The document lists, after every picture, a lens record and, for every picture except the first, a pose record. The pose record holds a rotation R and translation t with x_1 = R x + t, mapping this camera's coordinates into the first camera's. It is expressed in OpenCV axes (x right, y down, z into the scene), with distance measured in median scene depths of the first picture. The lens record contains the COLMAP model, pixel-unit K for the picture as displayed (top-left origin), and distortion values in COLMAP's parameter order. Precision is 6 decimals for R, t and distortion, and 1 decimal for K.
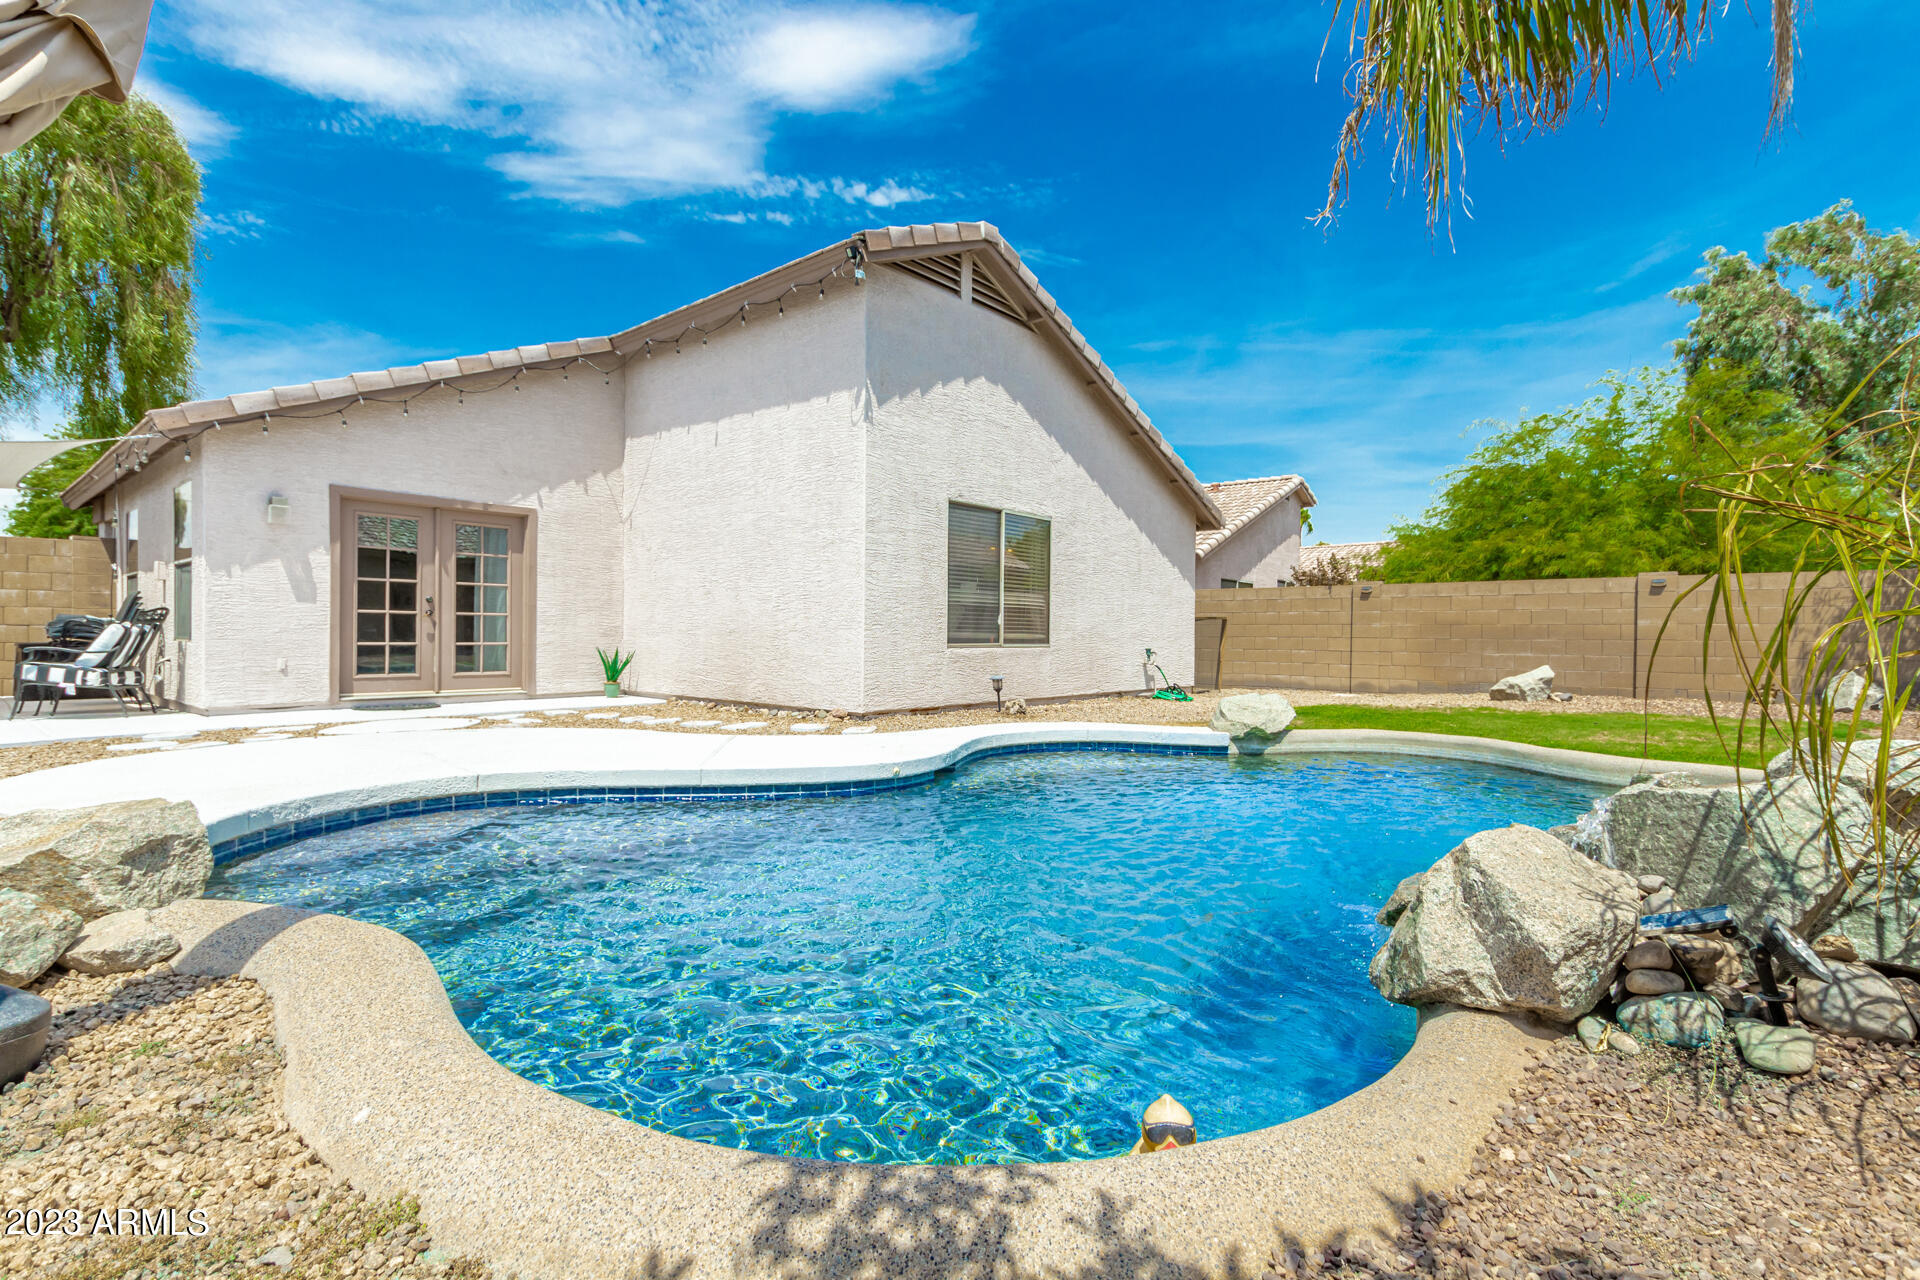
lens RADIAL K [[891.5, 0, 959.5], [0, 891.5, 645.5], [0, 0, 1]] dist [0.000093, -0.000608]
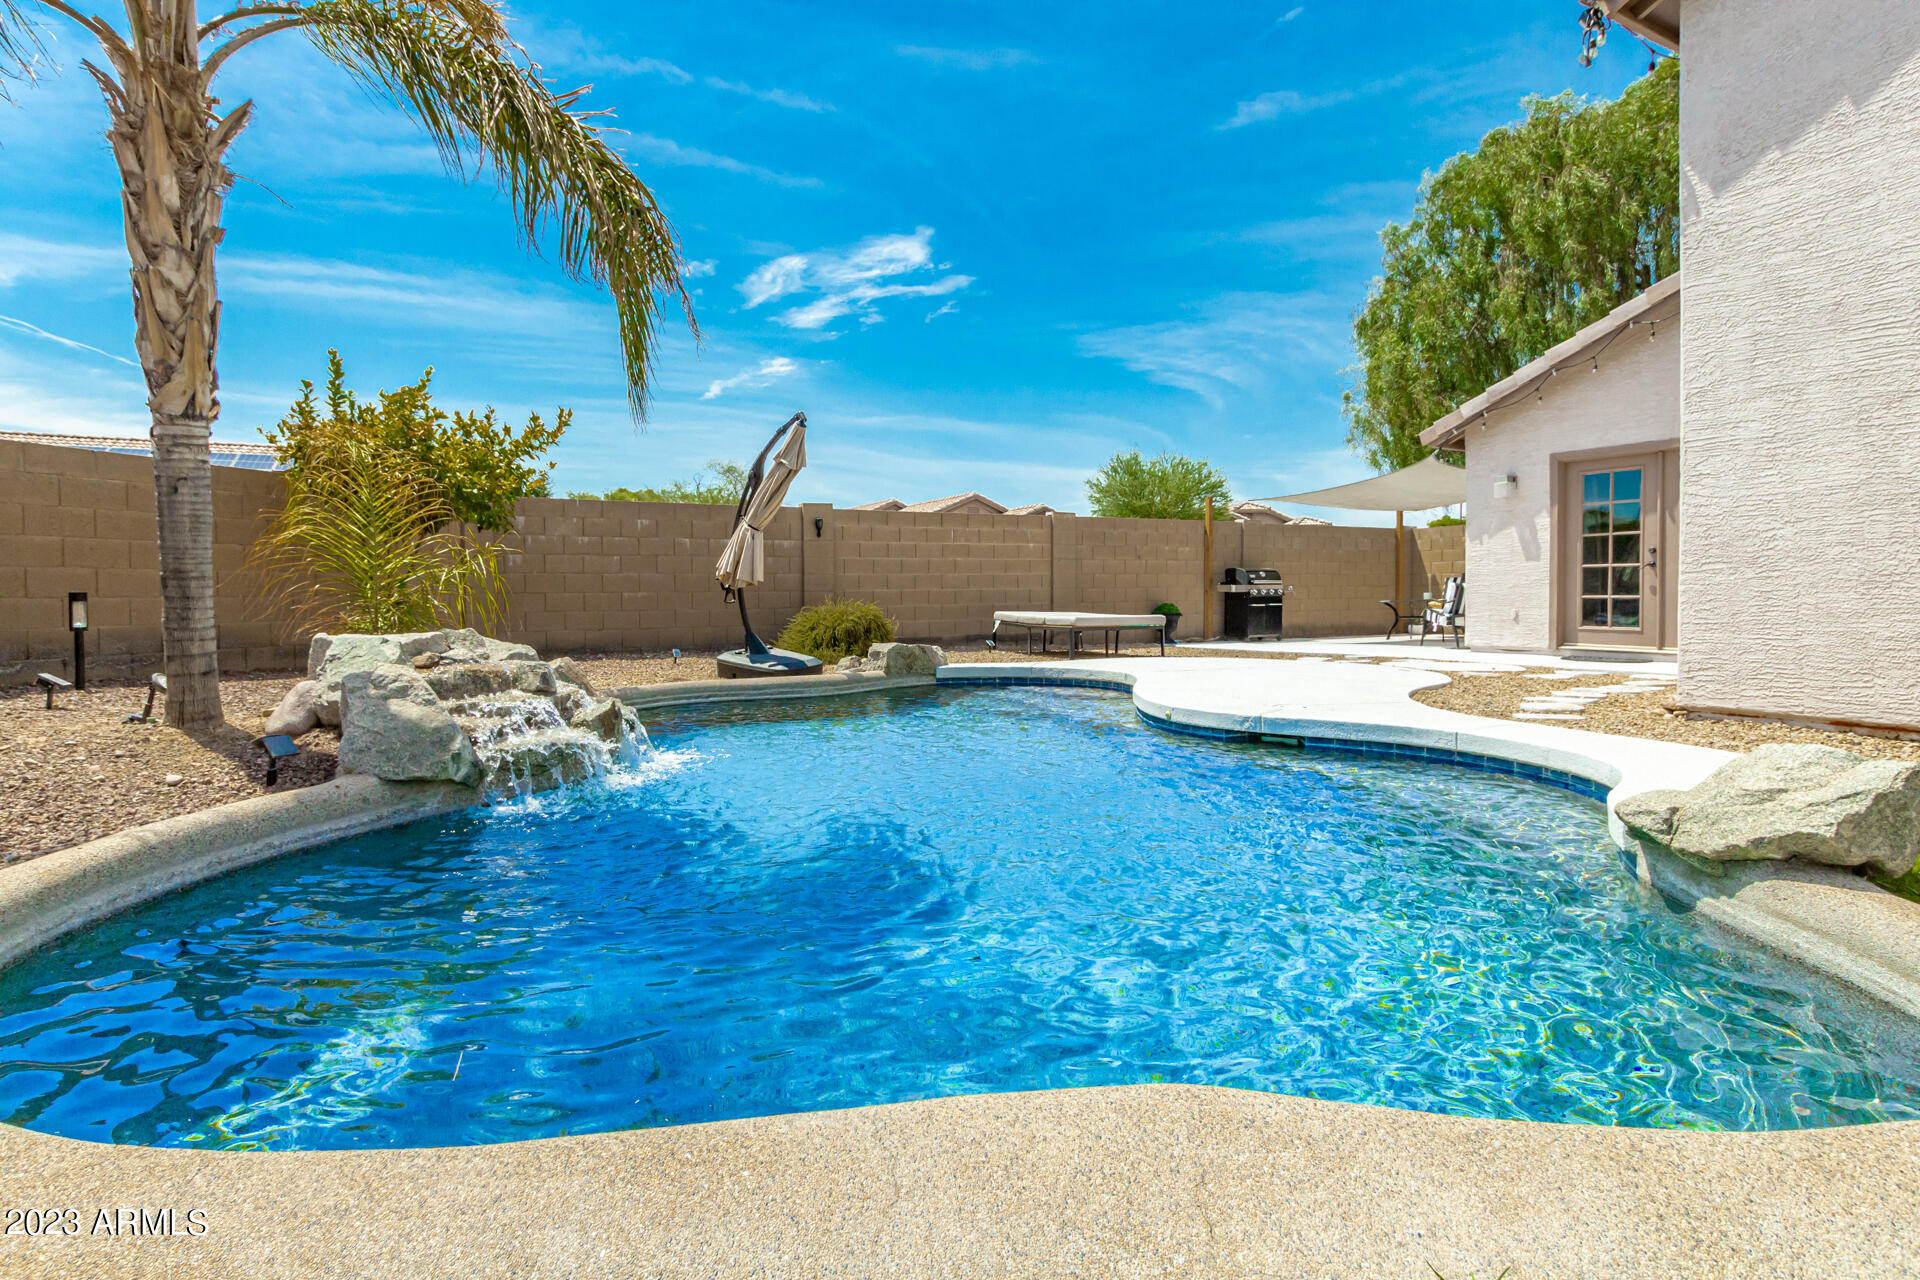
lens RADIAL K [[921.2, 0, 946.6], [0, 921.2, 611.6], [0, 0, 1]] dist [0.003722, 0.000905]
pose [[-0.363541, 0.012871, -0.931489, 0.611991], [-0.007062, 0.999838, 0.016572, 0.002590], [0.931551, 0.012603, -0.363391, 0.680591]]
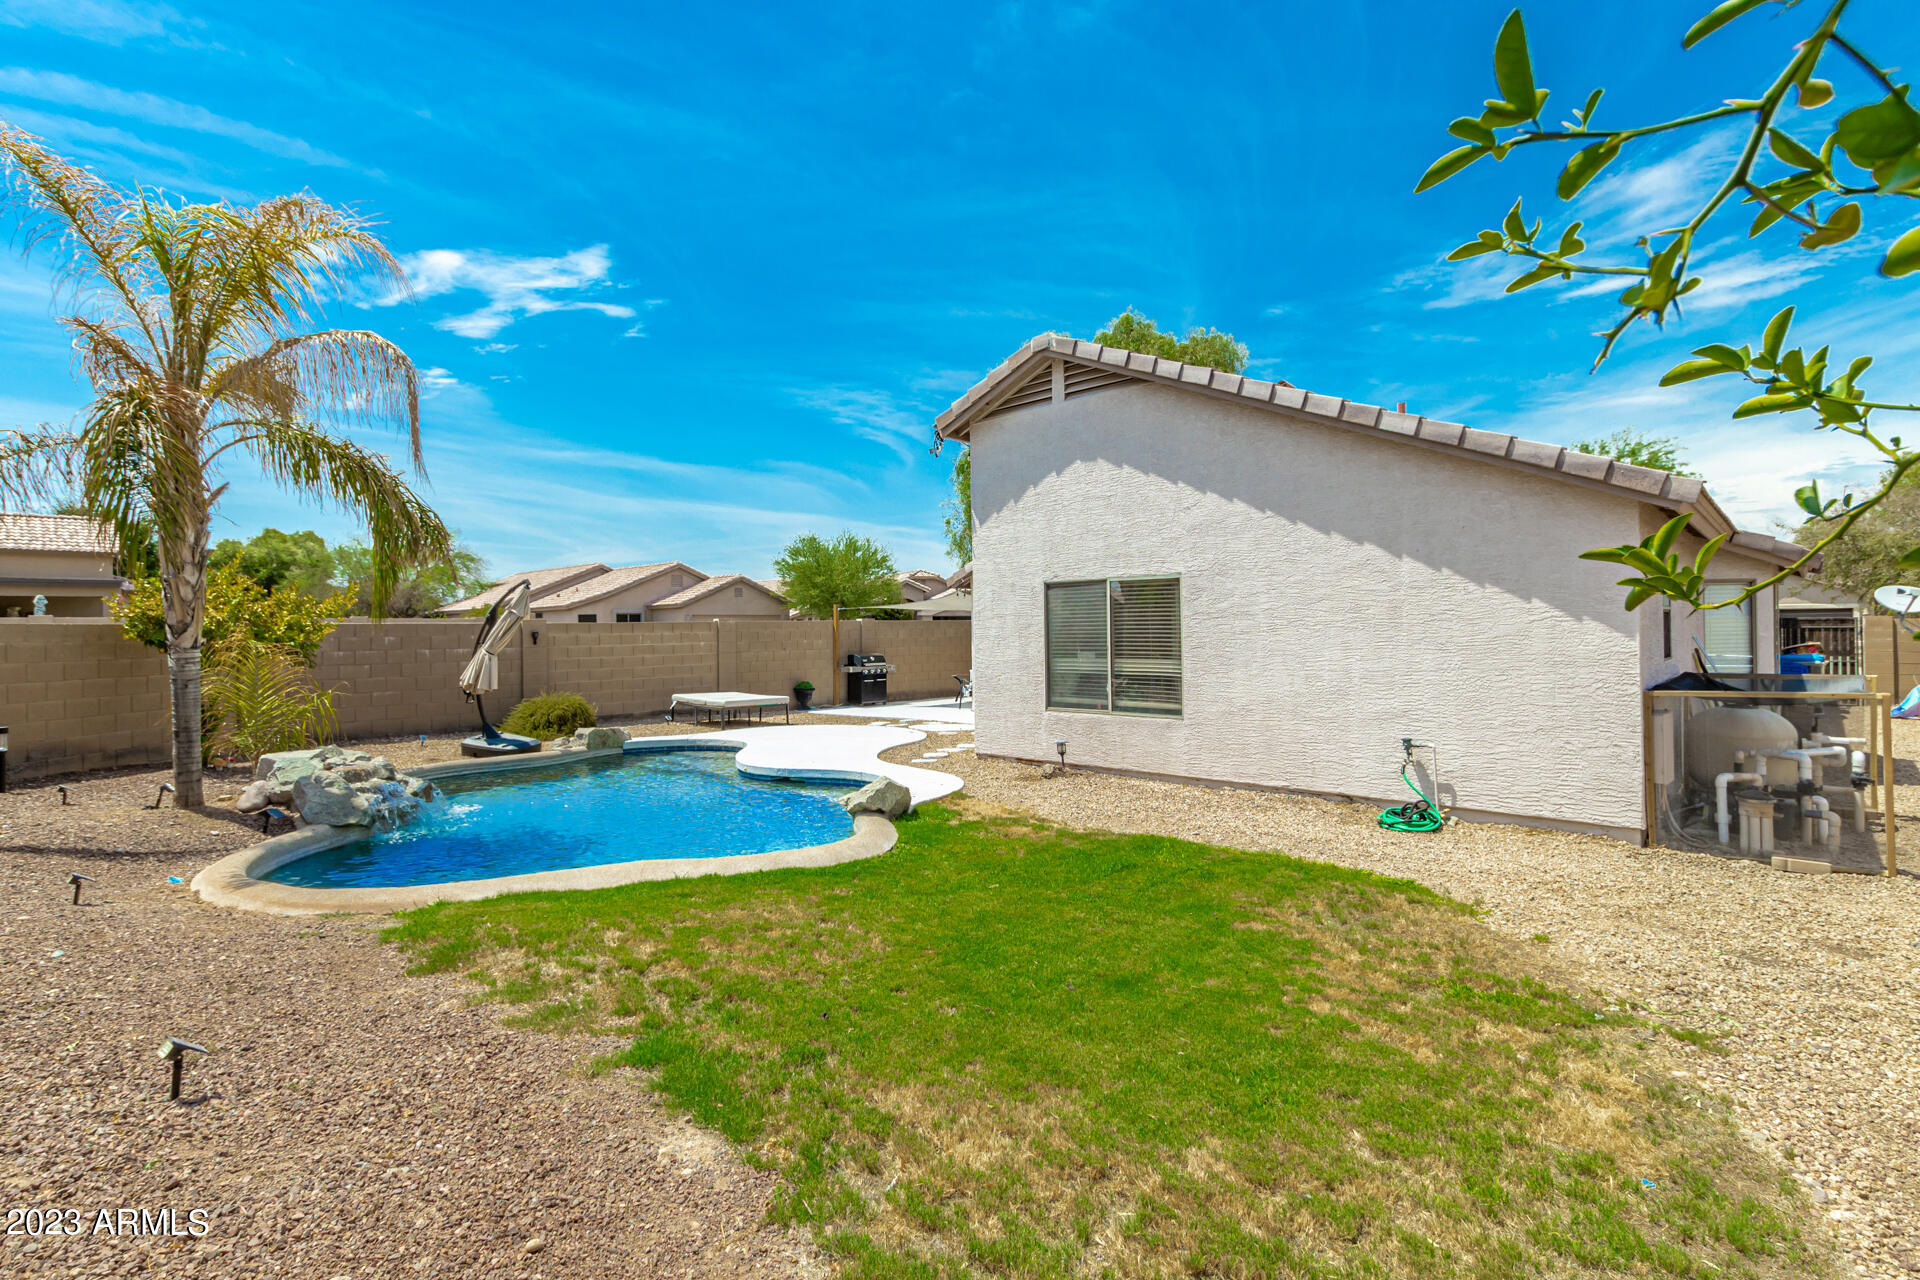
lens RADIAL K [[903.6, 0, 961.6], [0, 903.6, 631.0], [0, 0, 1]] dist [0.001346, -0.000614]
pose [[-0.051478, -0.006334, -0.998654, 1.153639], [0.003055, 0.999974, -0.006500, -0.092602], [0.998669, -0.003385, -0.051457, 0.945303]]
